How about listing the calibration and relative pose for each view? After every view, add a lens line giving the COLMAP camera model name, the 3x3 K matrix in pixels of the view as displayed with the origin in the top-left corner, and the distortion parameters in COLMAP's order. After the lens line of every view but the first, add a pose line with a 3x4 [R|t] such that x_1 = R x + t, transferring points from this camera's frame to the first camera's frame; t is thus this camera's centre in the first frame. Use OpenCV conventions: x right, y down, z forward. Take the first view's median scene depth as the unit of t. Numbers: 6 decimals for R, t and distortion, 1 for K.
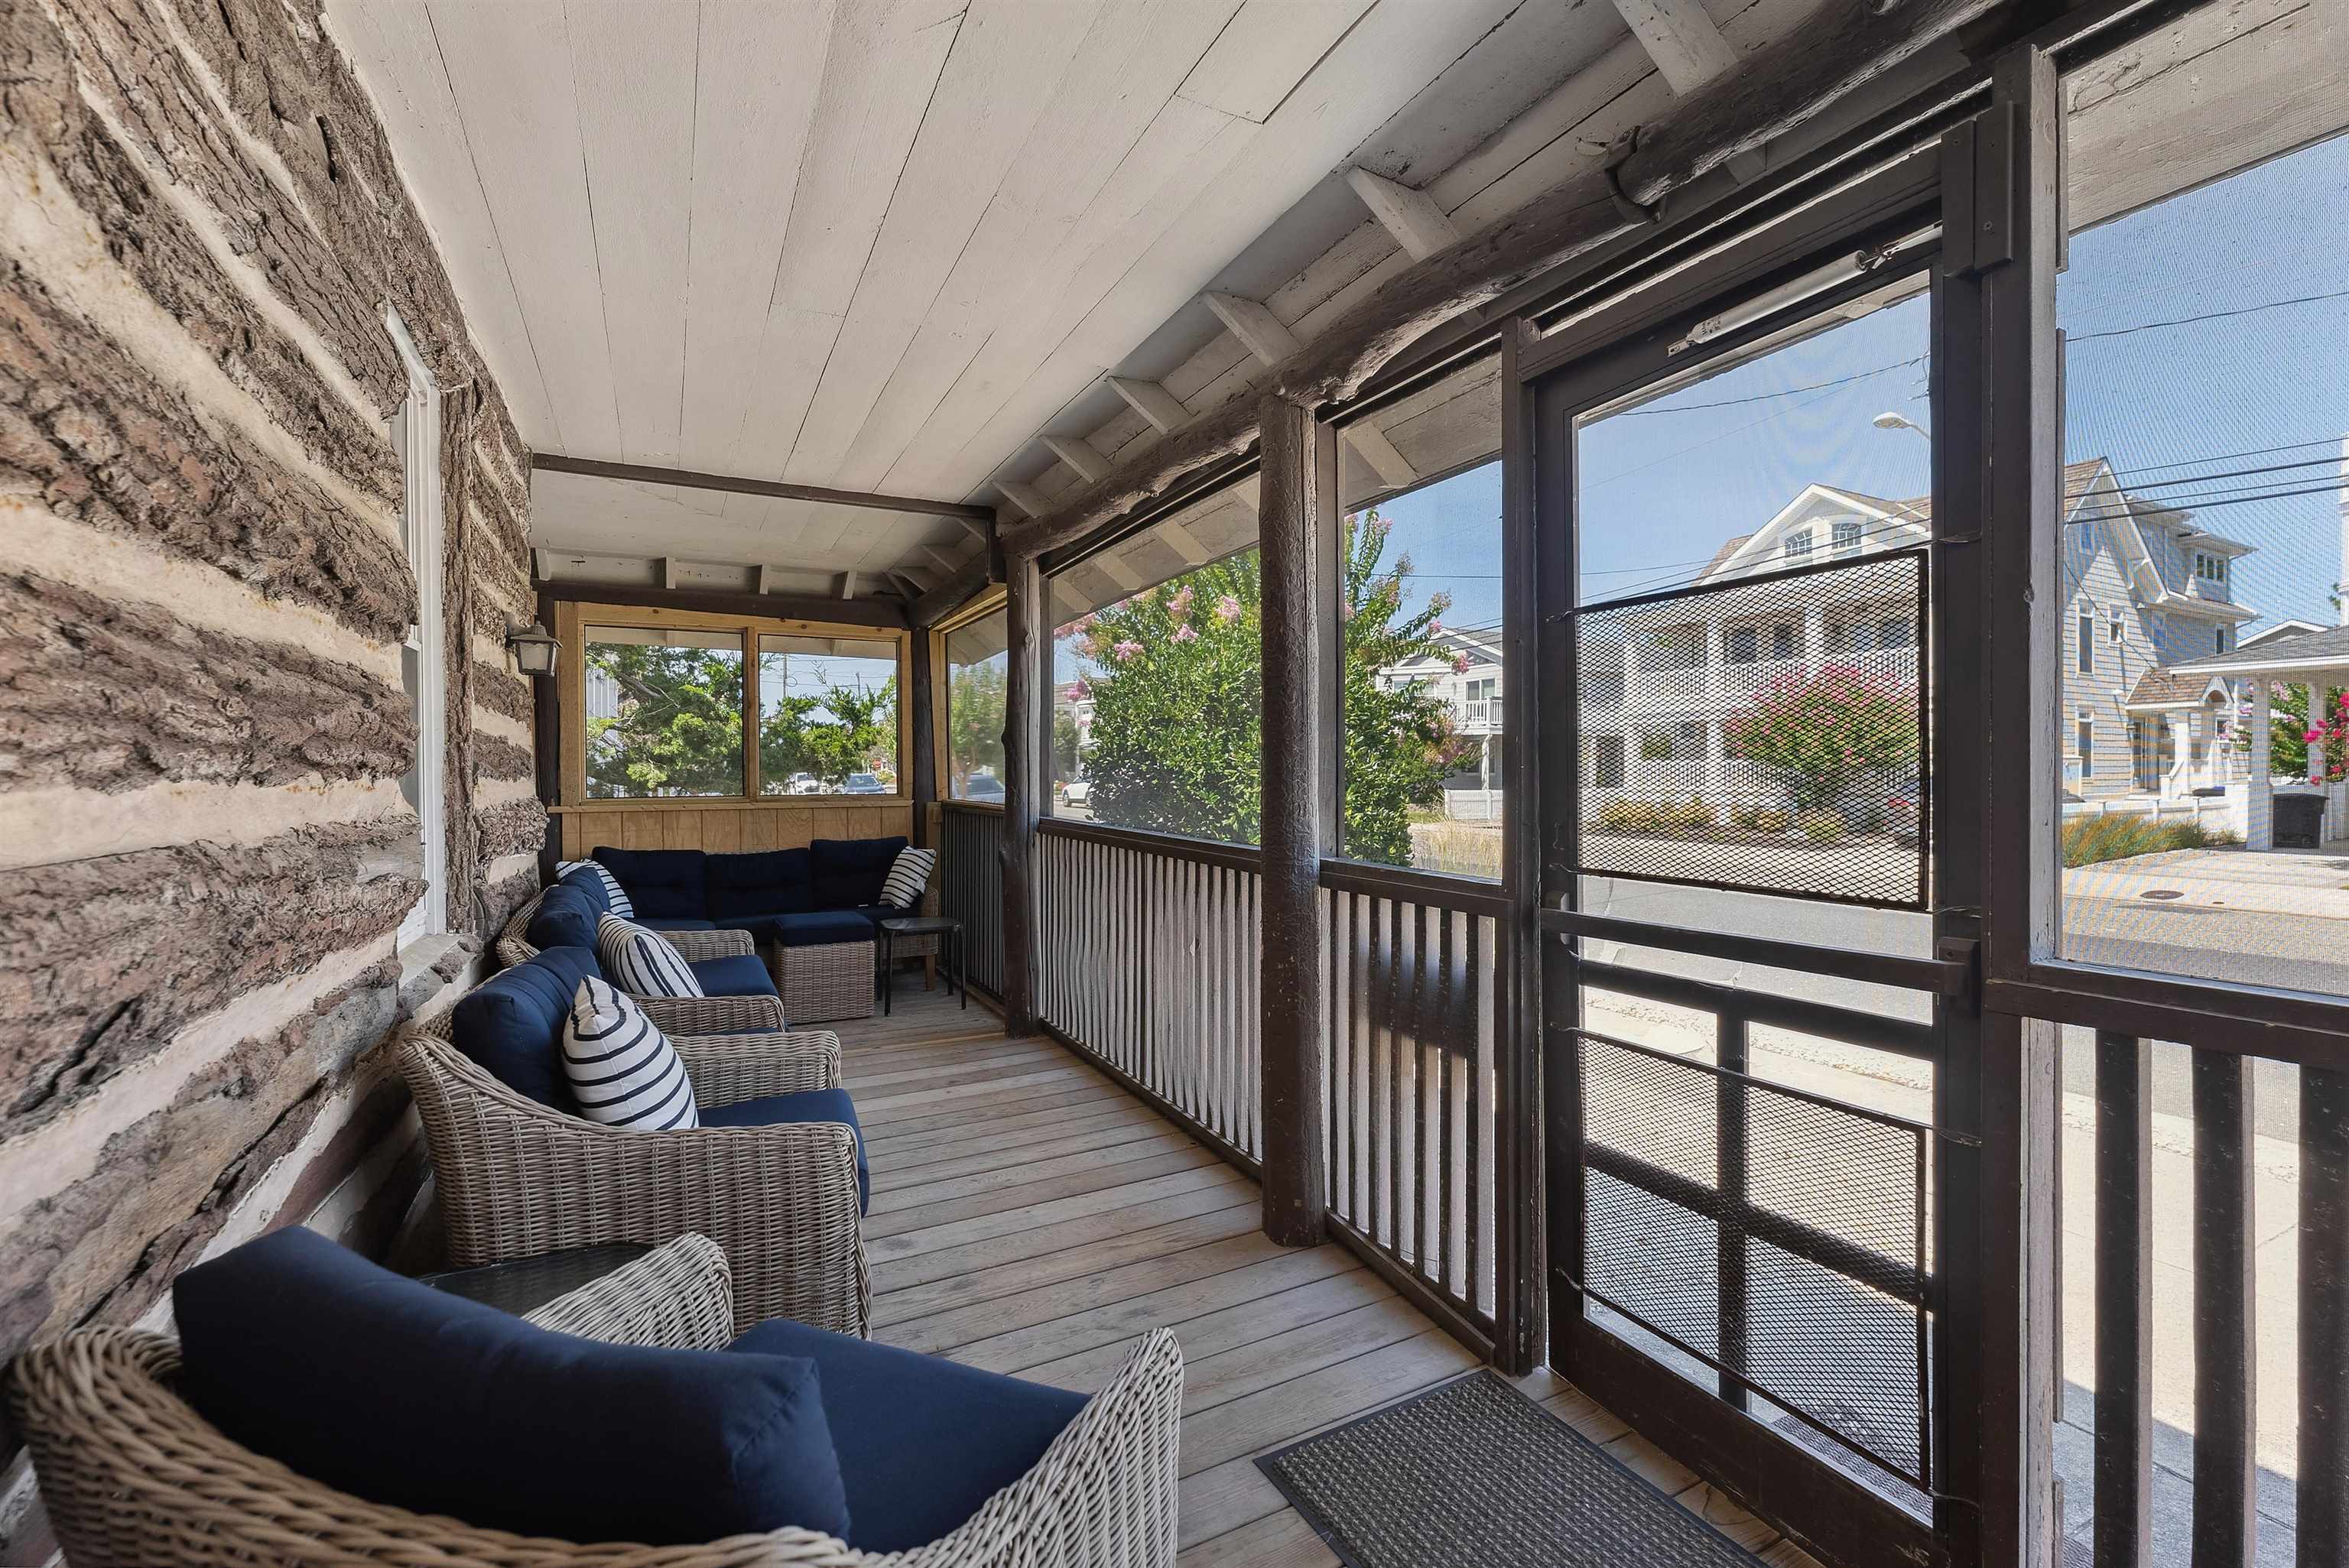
lens RADIAL K [[990.2, 0, 1172.4], [0, 990.2, 775.9], [0, 0, 1]] dist [0.000252, 0.000244]
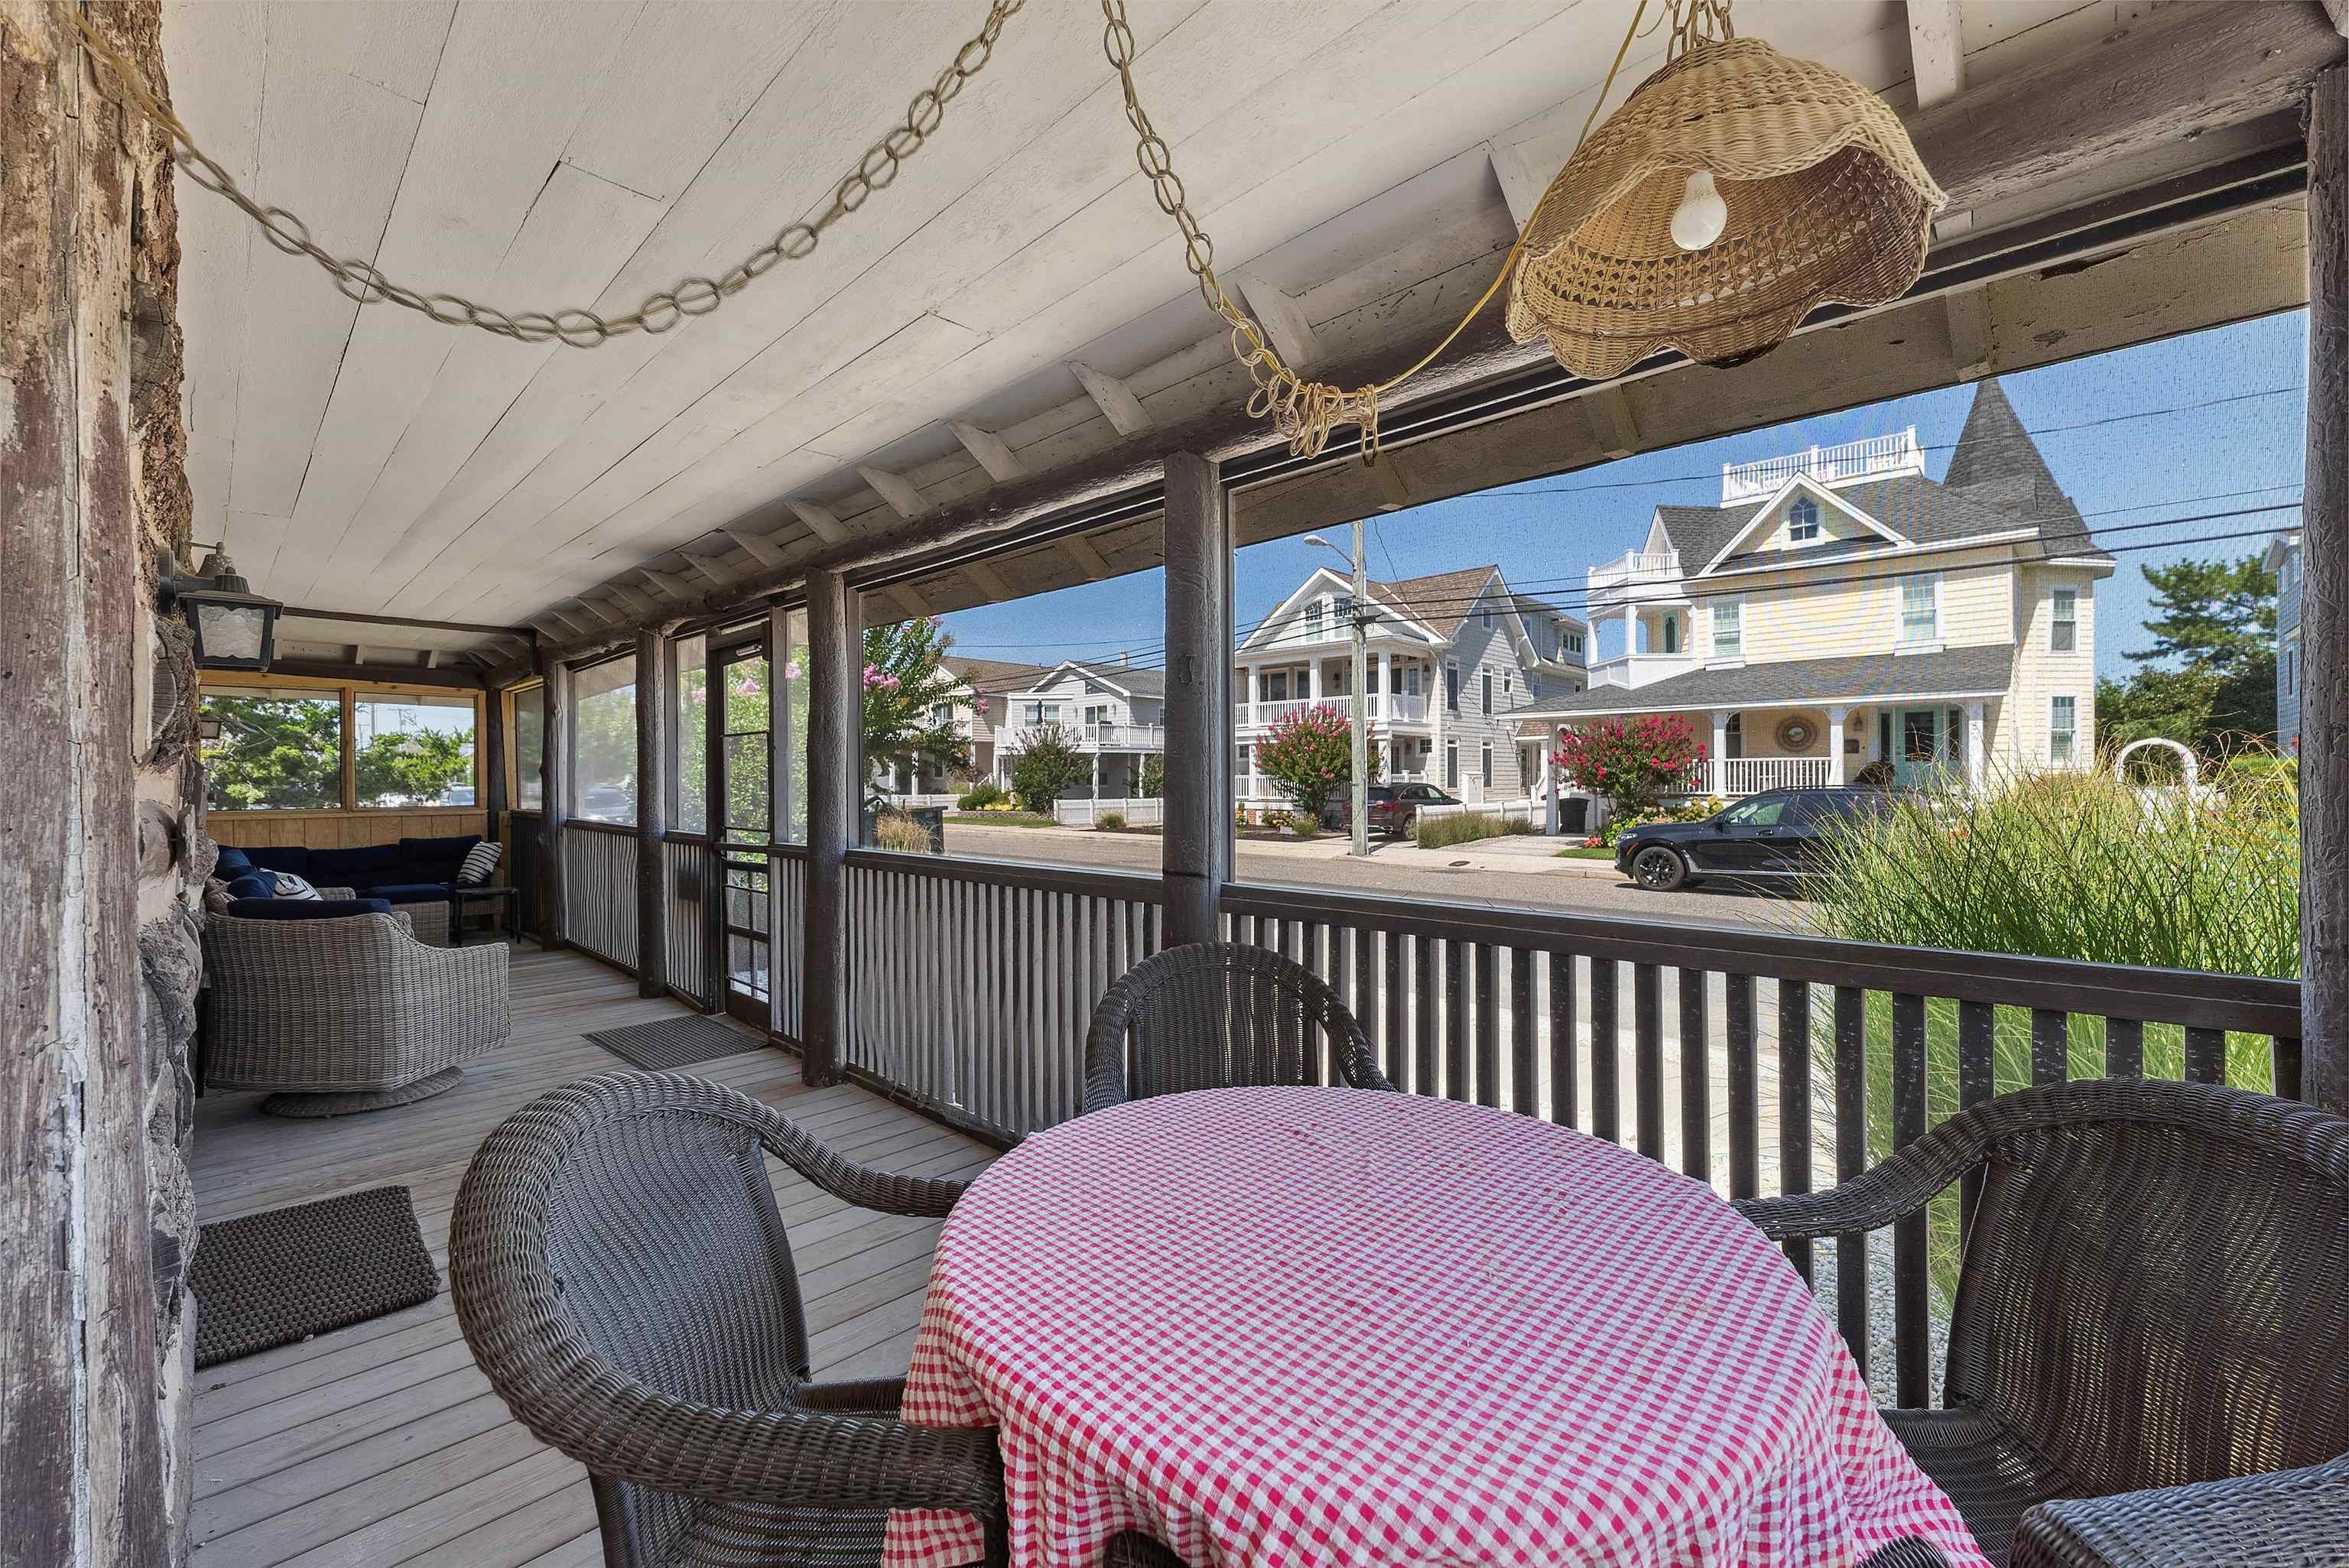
lens RADIAL K [[958.1, 0, 1181.9], [0, 958.1, 781.0], [0, 0, 1]] dist [0.009152, 0.000285]
pose [[0.948519, -0.002451, 0.316709, 0.221077], [0.004550, 0.999972, -0.005888, -0.004027], [-0.316686, 0.007025, 0.948504, -0.565521]]
